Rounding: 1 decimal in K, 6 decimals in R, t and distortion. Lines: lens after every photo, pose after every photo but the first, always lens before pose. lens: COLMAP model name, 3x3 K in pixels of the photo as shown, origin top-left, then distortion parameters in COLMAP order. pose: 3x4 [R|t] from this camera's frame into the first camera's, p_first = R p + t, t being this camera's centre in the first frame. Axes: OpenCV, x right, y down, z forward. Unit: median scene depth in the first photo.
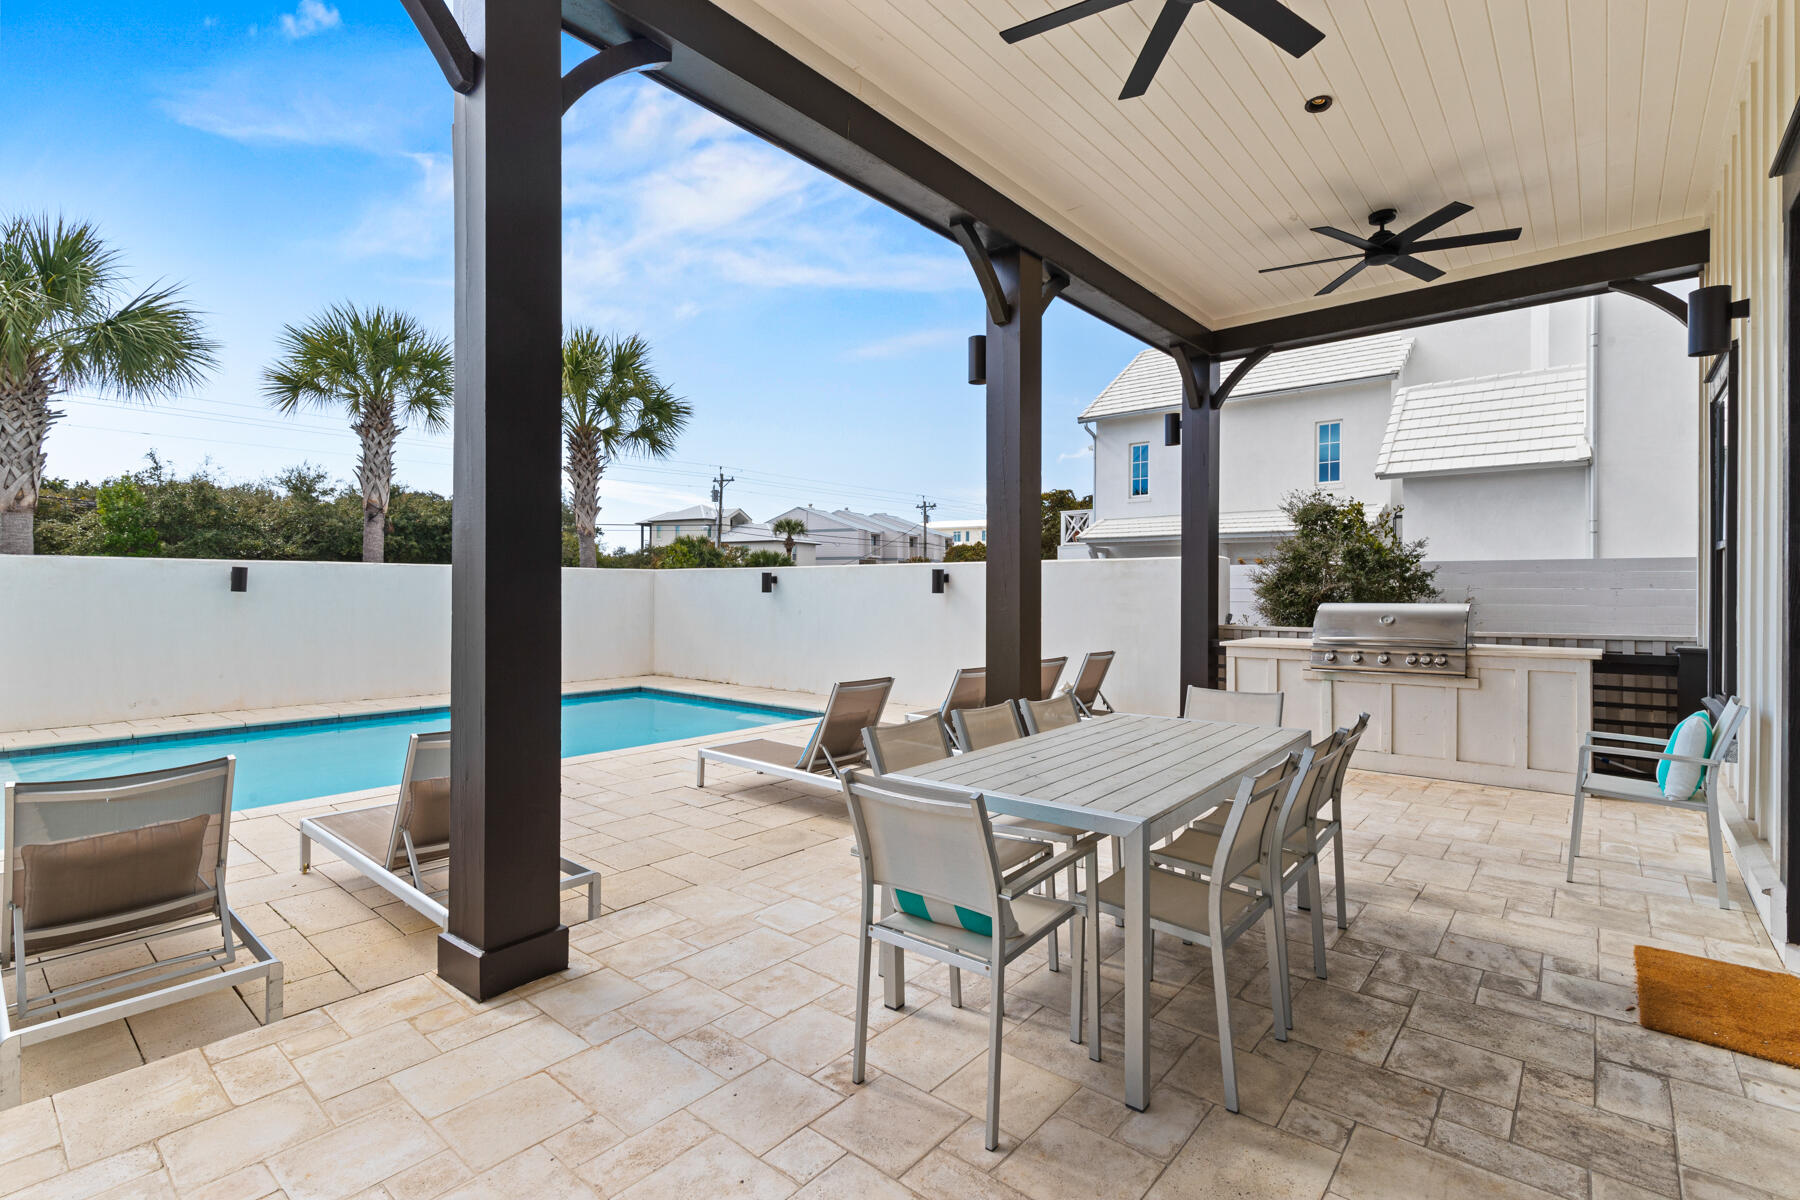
lens RADIAL K [[822.2, 0, 900.0], [0, 822.2, 600.0], [0, 0, 1]] dist [0.003725, 0.000156]
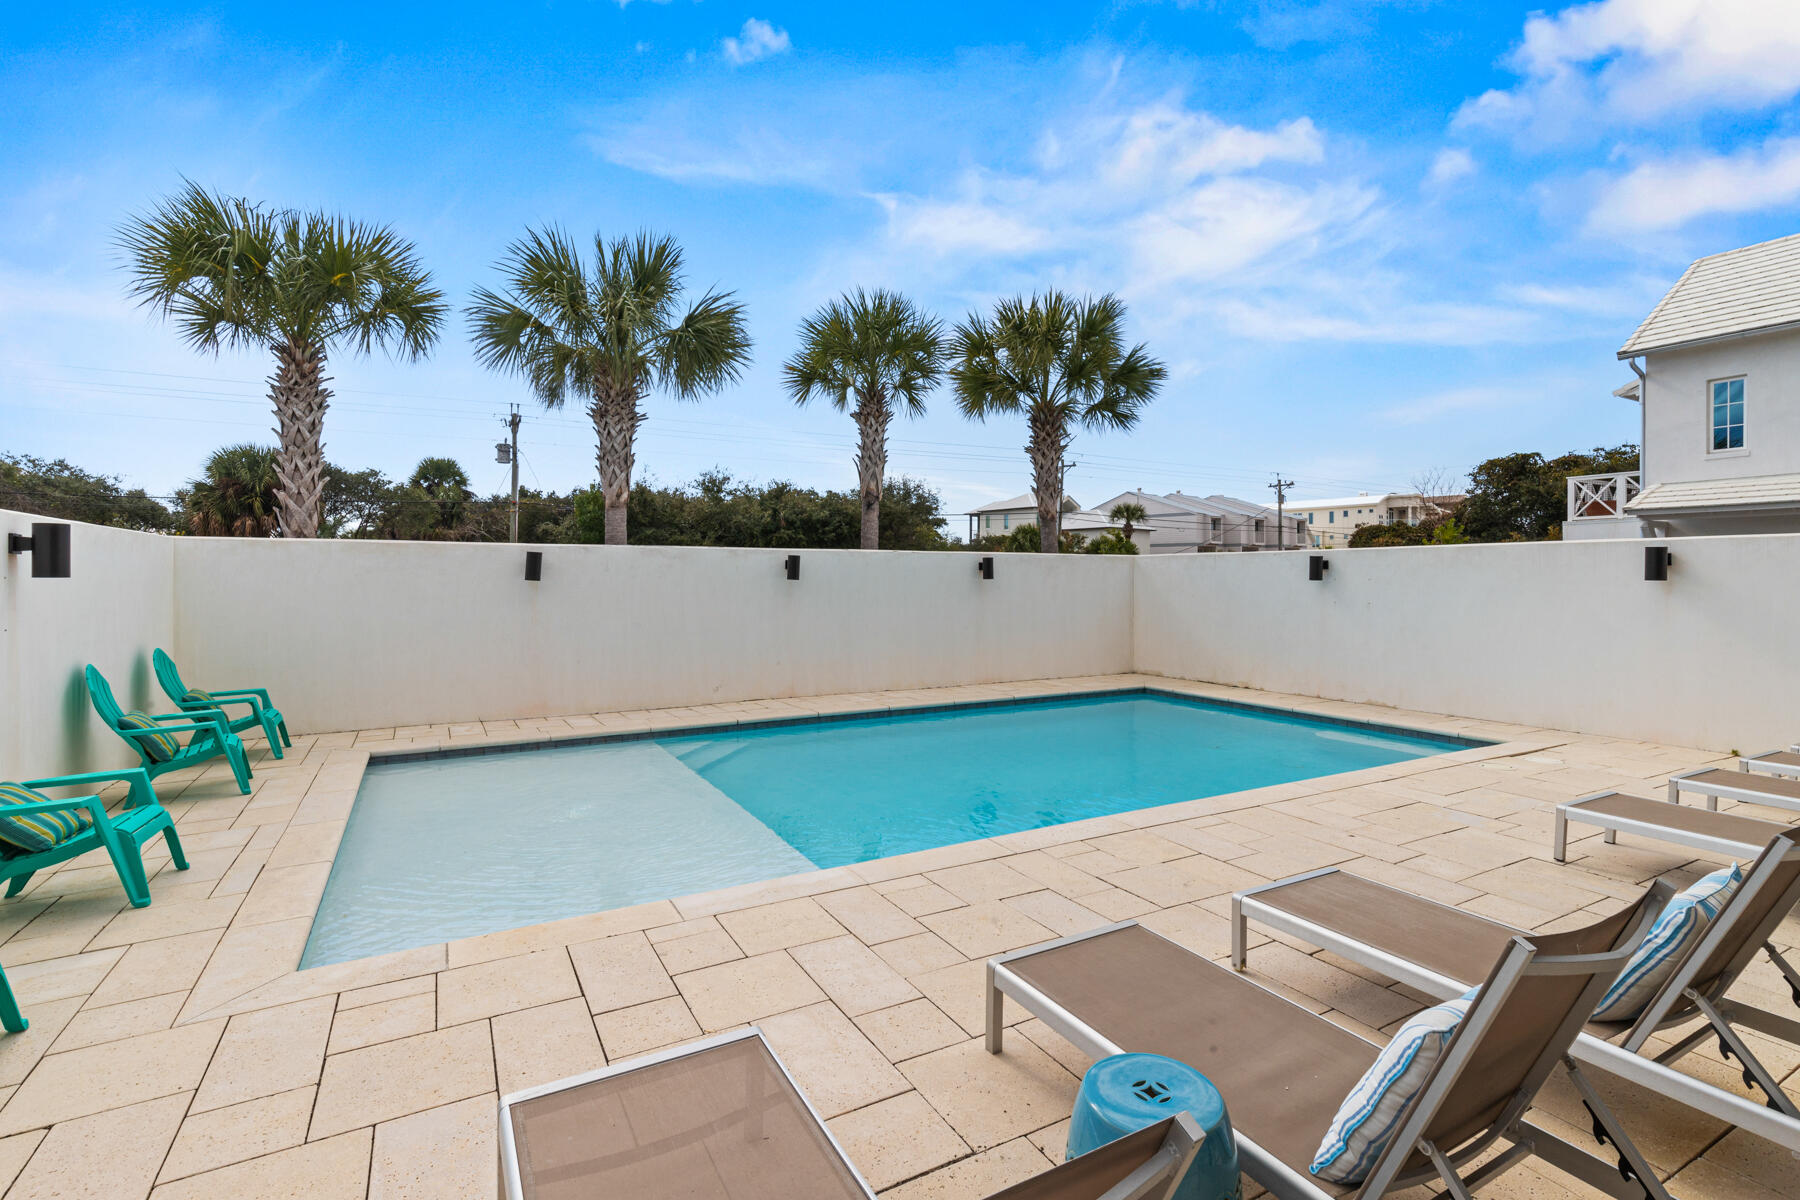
lens RADIAL K [[829.4, 0, 900.0], [0, 829.4, 600.0], [0, 0, 1]] dist [-0.000972, 0.000068]
pose [[0.934817, 0.007862, -0.355043, -0.131256], [-0.003325, 0.999905, 0.013386, 0.000292], [0.355114, -0.011333, 0.934754, 0.039835]]
